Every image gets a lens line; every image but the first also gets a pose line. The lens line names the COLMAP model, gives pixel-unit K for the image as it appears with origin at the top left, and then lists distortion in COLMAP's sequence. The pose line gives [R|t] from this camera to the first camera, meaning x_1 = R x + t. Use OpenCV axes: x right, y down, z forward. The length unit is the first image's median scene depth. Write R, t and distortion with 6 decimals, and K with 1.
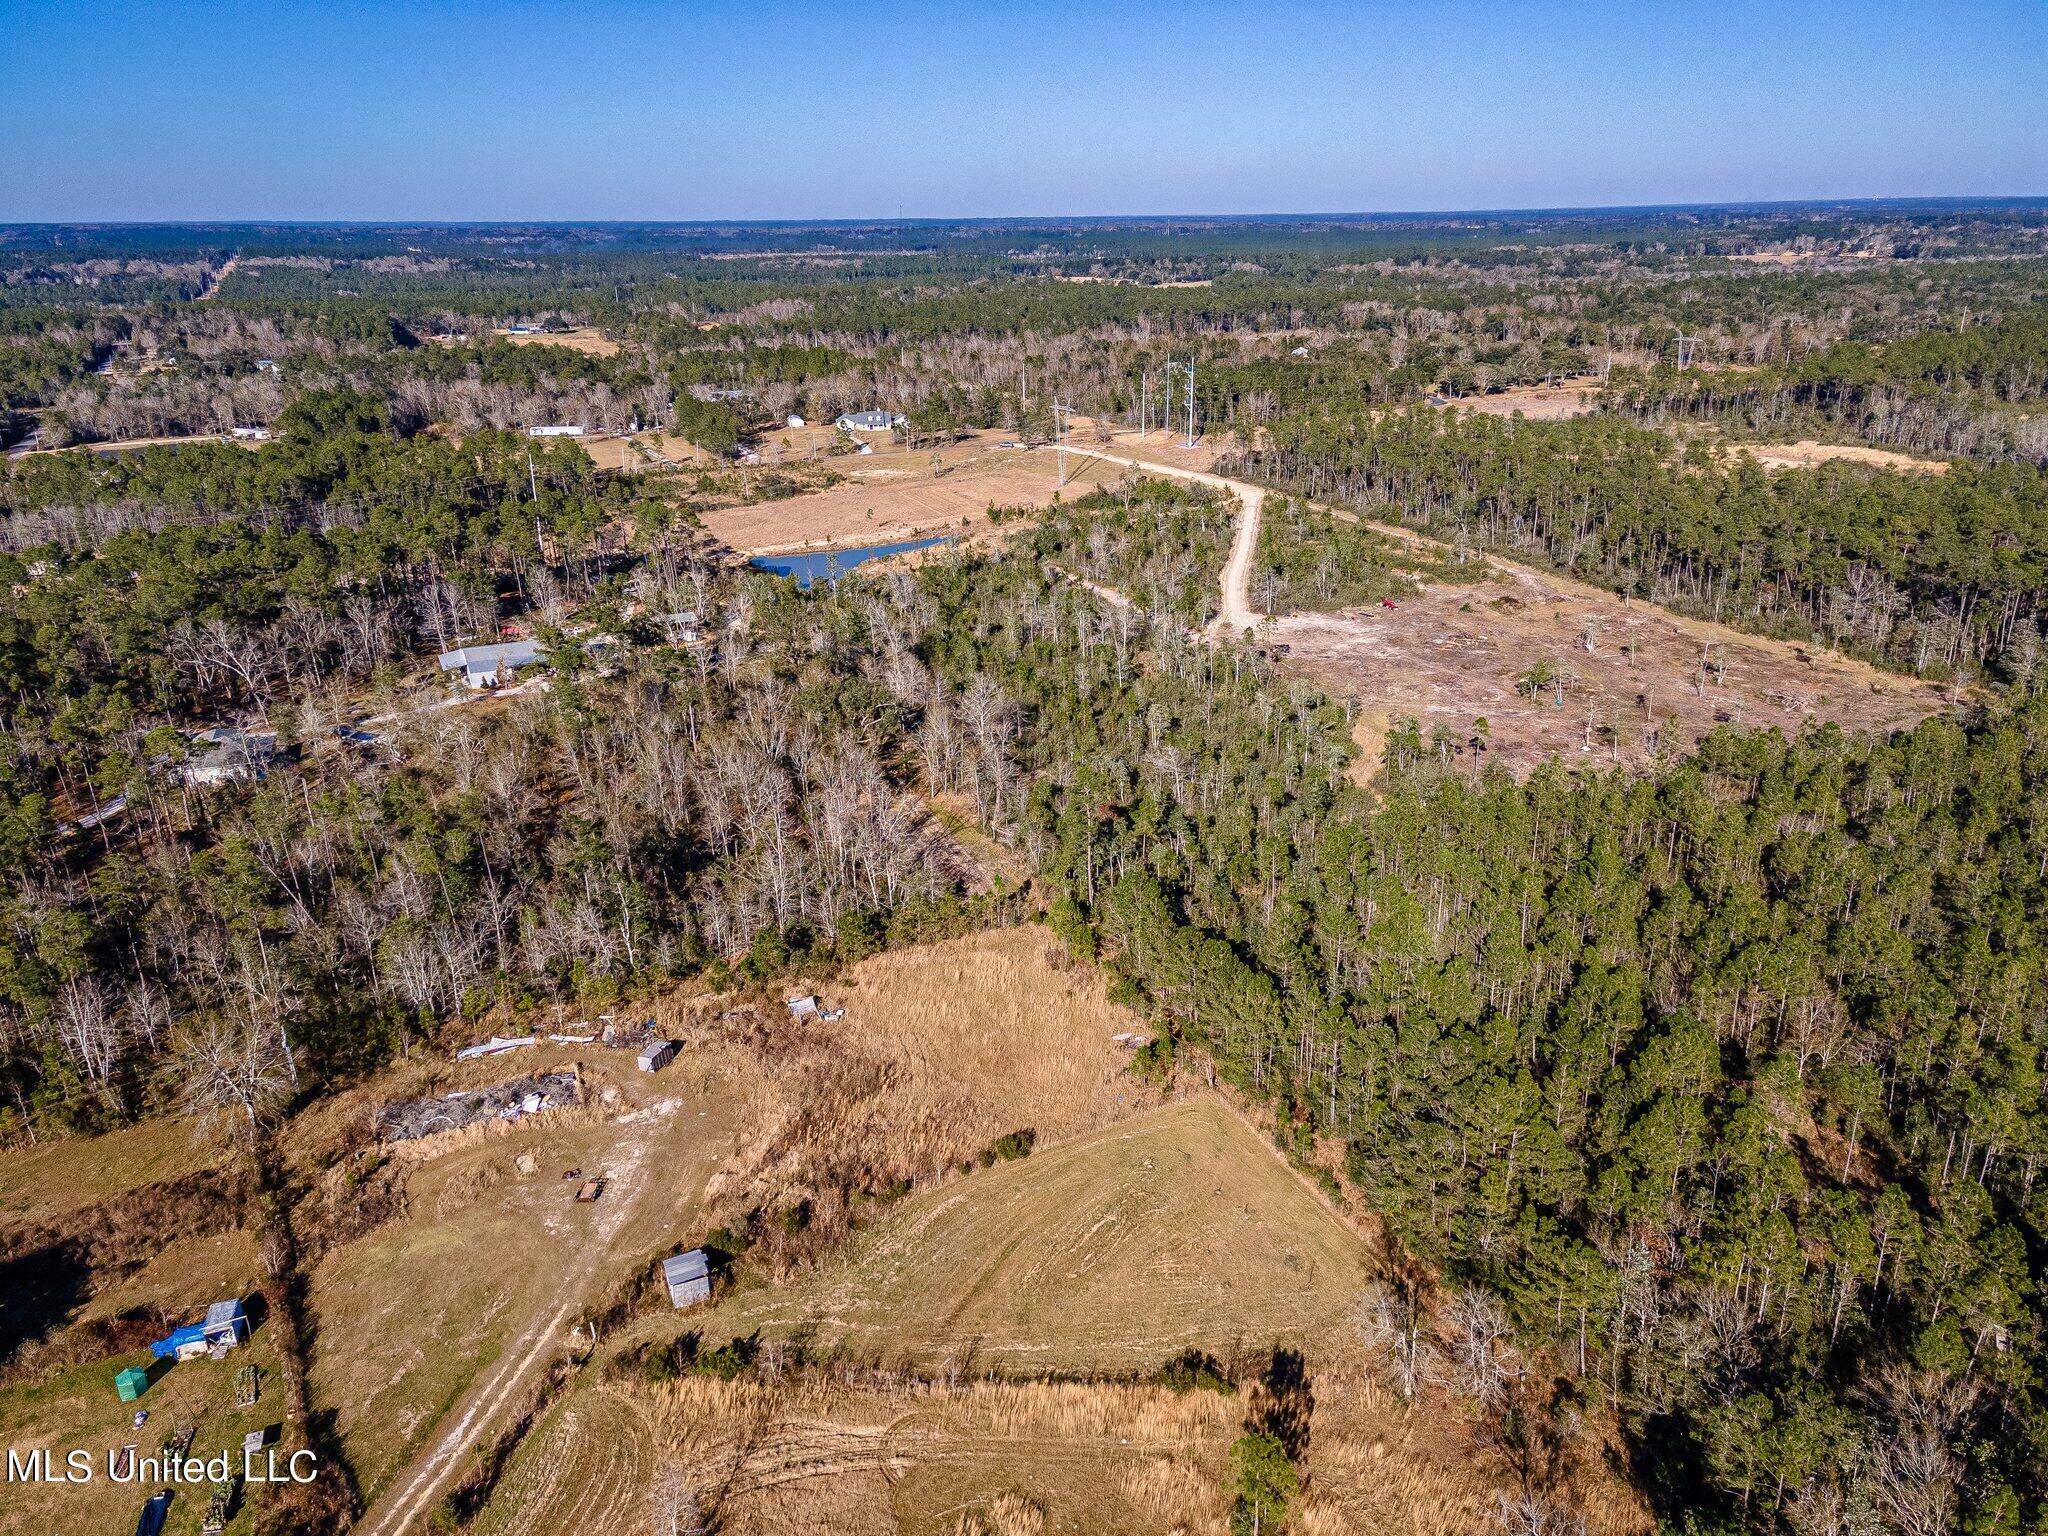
lens RADIAL K [[1499.6, 0, 1024.0], [0, 1499.6, 768.0], [0, 0, 1]] dist [0.040668, -0.000747]
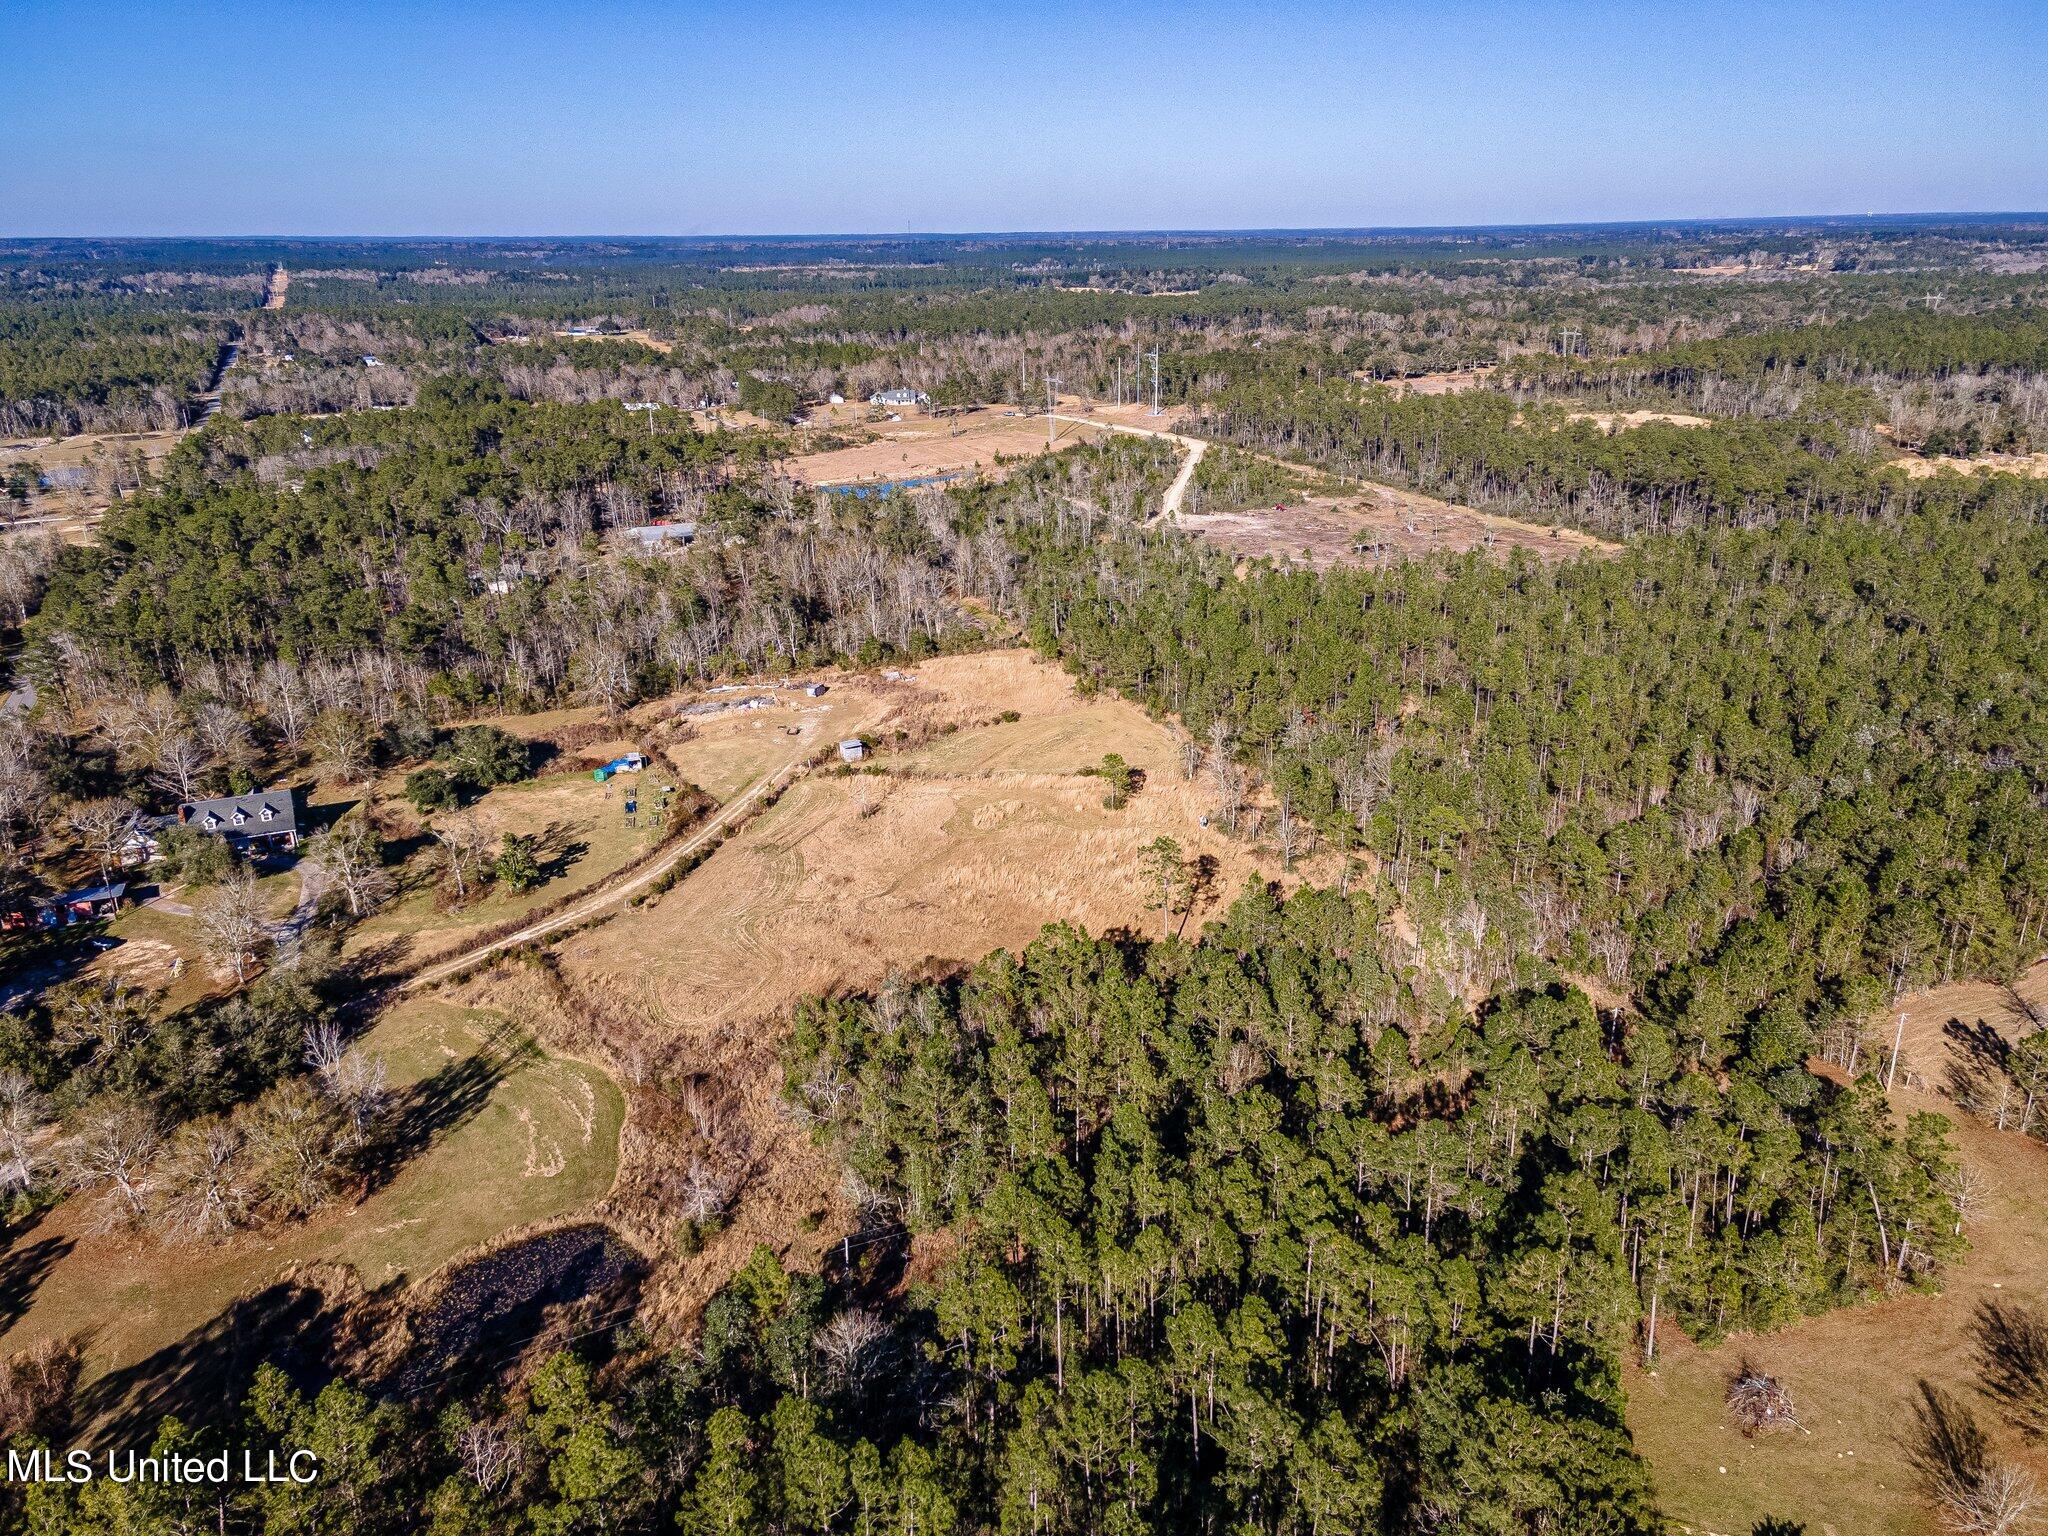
lens RADIAL K [[1499.6, 0, 1024.0], [0, 1499.6, 768.0], [0, 0, 1]] dist [0.040668, -0.000747]
pose [[0.999996, 0.001077, -0.002526, 0.004021], [-0.001099, 0.999963, -0.008573, 0.084898], [0.002516, 0.008576, 0.999960, -0.232871]]
